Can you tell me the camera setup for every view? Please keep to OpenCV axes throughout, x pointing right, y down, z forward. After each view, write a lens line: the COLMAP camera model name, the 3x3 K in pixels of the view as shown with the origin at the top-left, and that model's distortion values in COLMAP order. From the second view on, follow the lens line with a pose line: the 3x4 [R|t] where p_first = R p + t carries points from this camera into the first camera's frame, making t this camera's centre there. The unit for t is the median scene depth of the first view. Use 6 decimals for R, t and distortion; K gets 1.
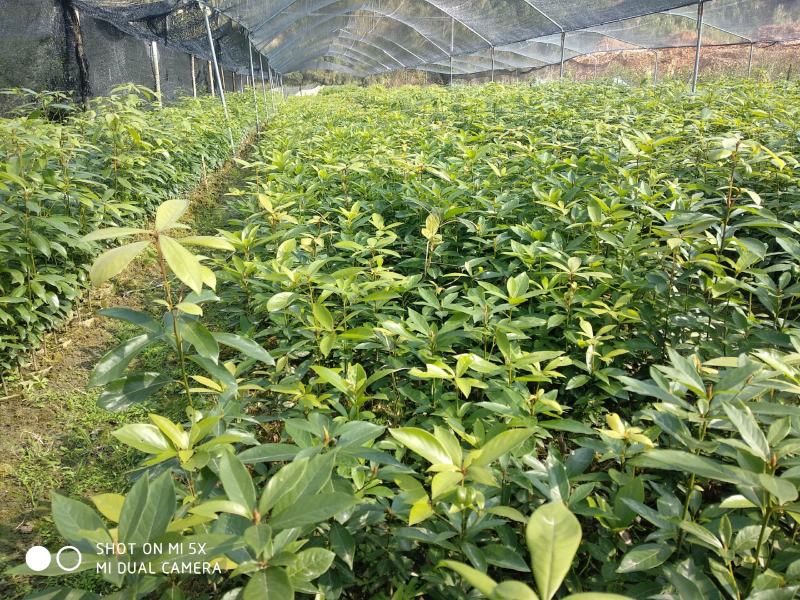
lens RADIAL K [[640.4, 0, 411.0], [0, 640.4, 298.5], [0, 0, 1]] dist [0.078029, -0.135194]
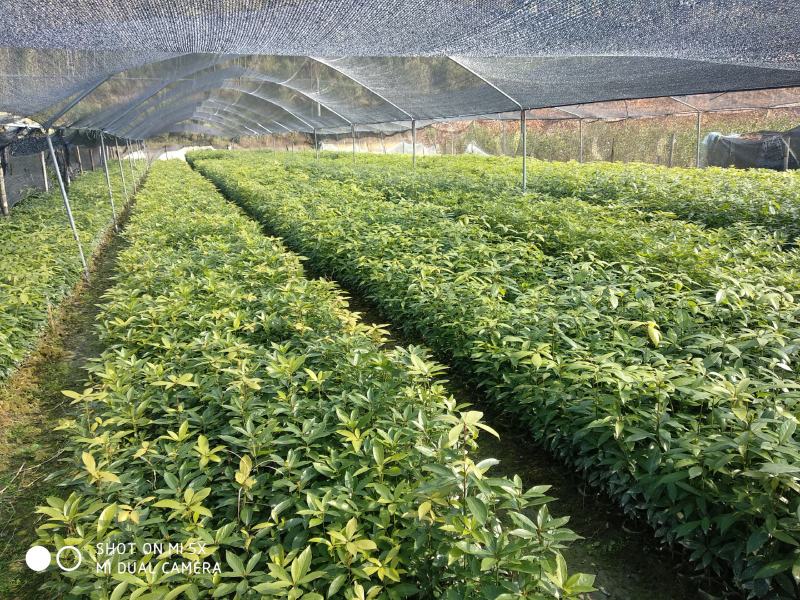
lens RADIAL K [[640.4, 0, 411.0], [0, 640.4, 298.5], [0, 0, 1]] dist [0.078029, -0.135194]
pose [[0.980343, -0.078113, 0.181177, 0.138407], [0.094165, 0.992195, -0.081750, -0.293411], [-0.173378, 0.097203, 0.980047, -0.202929]]
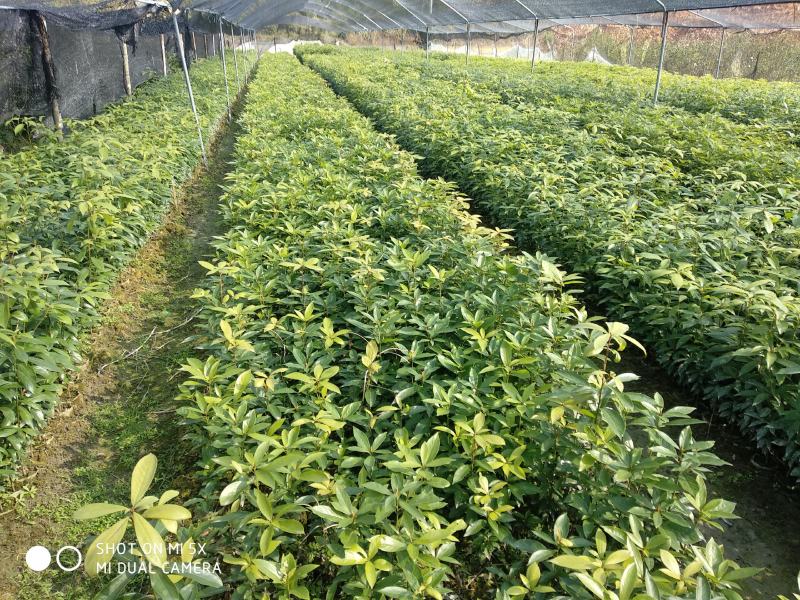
lens RADIAL K [[640.4, 0, 411.0], [0, 640.4, 298.5], [0, 0, 1]] dist [0.078029, -0.135194]
pose [[0.999281, 0.005349, 0.037529, 0.061641], [-0.007189, 0.998769, 0.049072, -0.271833], [-0.037220, -0.049307, 0.998090, -0.156239]]
